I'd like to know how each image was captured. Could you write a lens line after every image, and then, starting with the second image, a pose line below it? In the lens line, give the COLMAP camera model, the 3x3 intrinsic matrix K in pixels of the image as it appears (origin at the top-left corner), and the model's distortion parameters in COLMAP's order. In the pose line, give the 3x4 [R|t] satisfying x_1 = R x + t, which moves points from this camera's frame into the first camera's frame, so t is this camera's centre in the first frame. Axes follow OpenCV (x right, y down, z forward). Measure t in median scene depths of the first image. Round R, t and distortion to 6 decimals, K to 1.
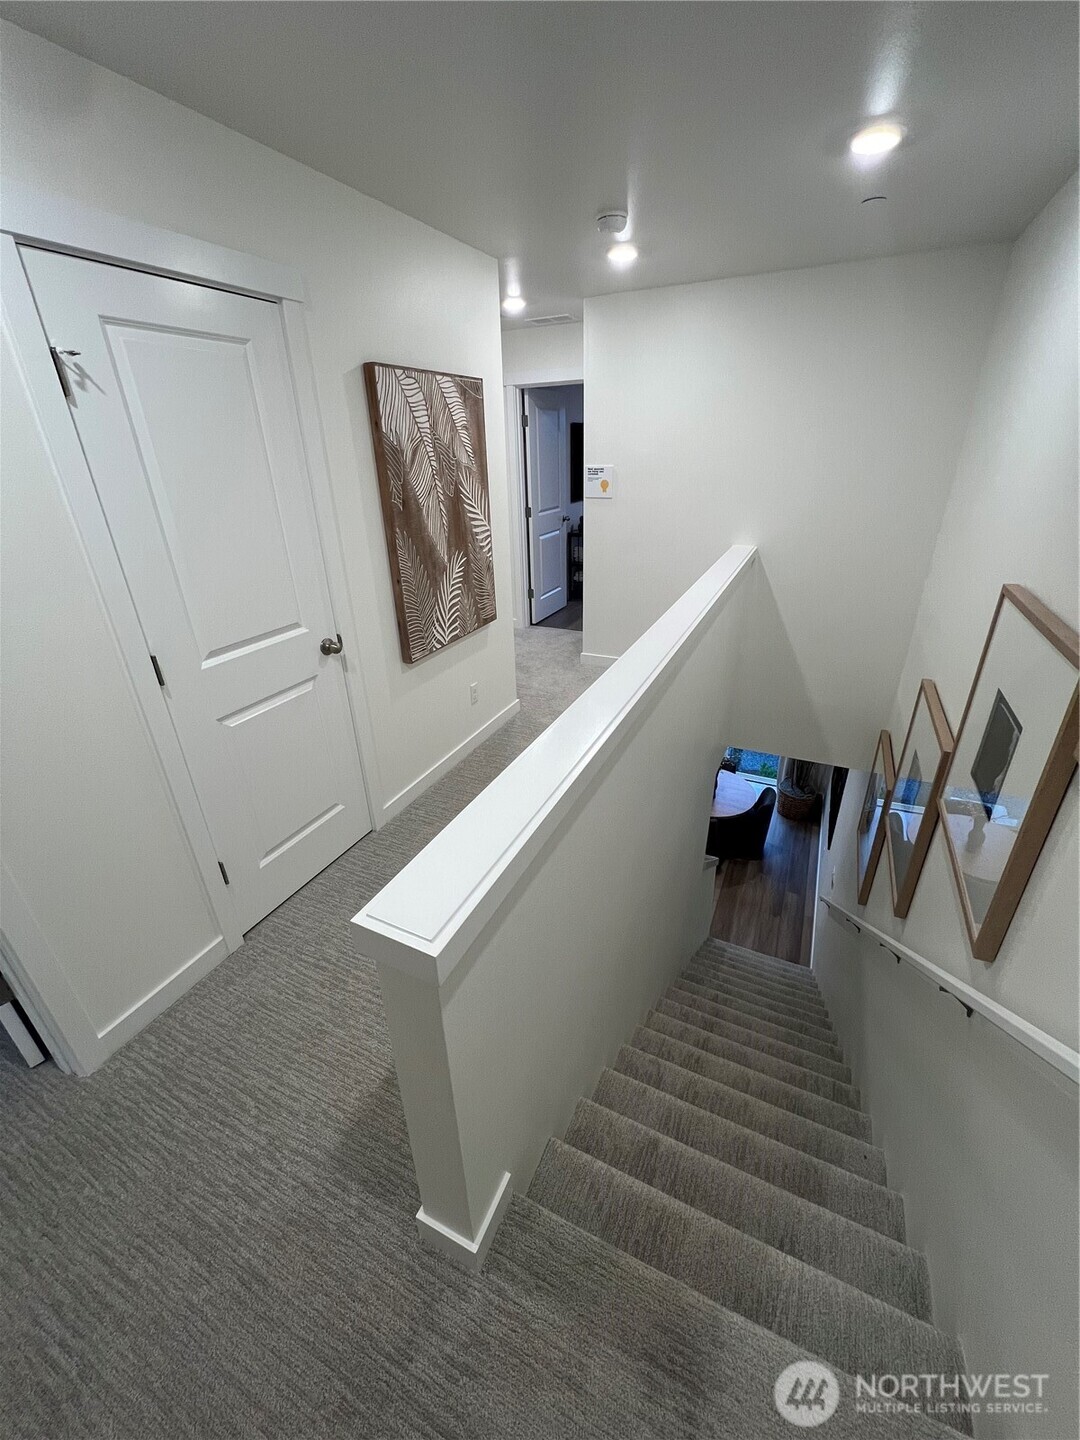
lens RADIAL K [[576.9, 0, 541.9], [0, 576.9, 719.2], [0, 0, 1]] dist [0.003581, 0.000270]
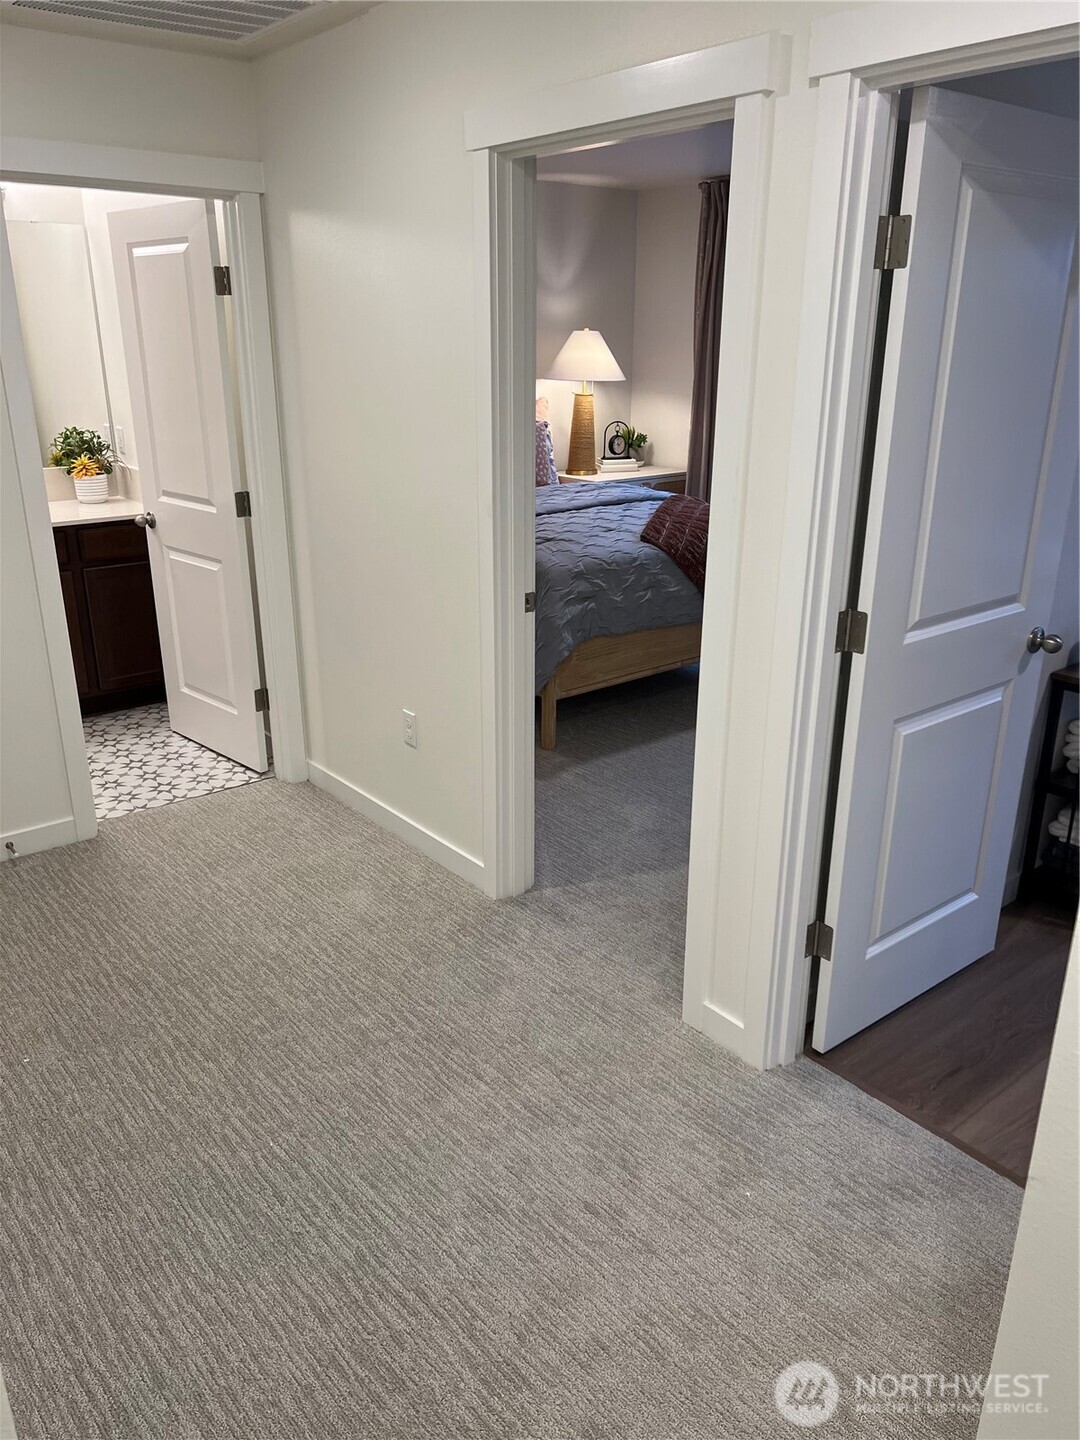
lens RADIAL K [[1083.5, 0, 537.4], [0, 1083.5, 724.0], [0, 0, 1]] dist [0.003969, -0.001239]
pose [[0.904376, 0.173658, -0.389804, 0.034433], [-0.208684, 0.976754, -0.049019, -0.261475], [0.372230, 0.125677, 0.919592, 0.536680]]
